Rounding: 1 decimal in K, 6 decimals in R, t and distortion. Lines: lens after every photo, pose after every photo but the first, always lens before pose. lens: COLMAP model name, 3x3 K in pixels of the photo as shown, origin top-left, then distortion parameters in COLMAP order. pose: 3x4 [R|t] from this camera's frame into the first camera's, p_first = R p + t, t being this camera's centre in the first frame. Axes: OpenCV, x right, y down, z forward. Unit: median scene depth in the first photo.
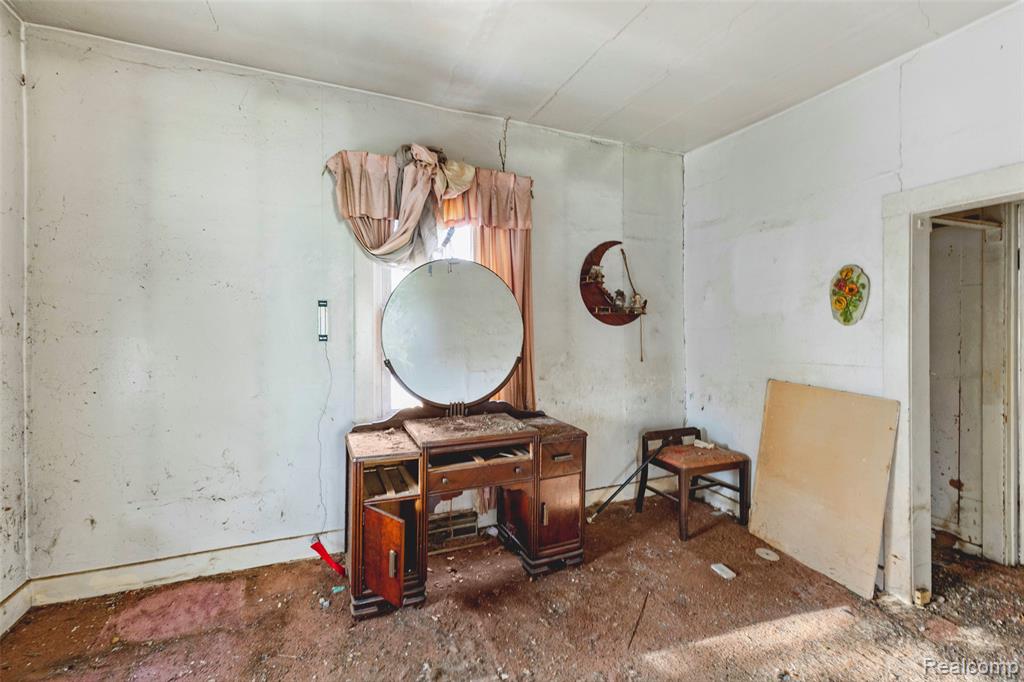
lens RADIAL K [[446.5, 0, 510.4], [0, 446.5, 336.7], [0, 0, 1]] dist [0.001446, 0.000017]
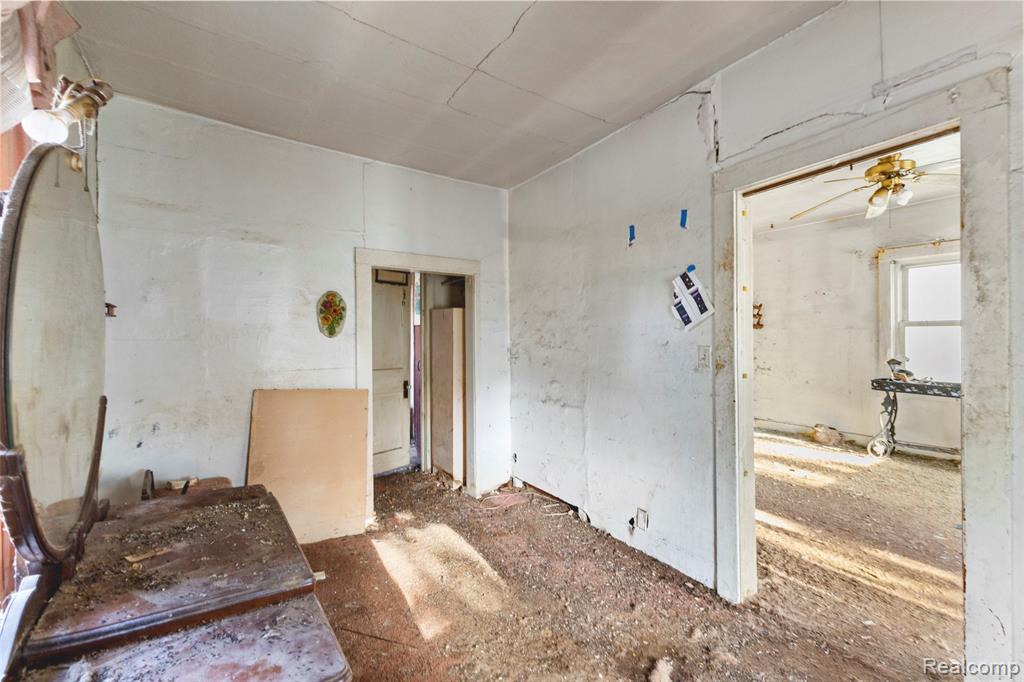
lens RADIAL K [[446.5, 0, 510.4], [0, 446.5, 336.7], [0, 0, 1]] dist [0.001446, 0.000017]
pose [[-0.205016, 0.004464, 0.978749, -0.615813], [0.007473, 0.999968, -0.002995, -0.020543], [-0.978730, 0.006701, -0.205042, 0.757171]]
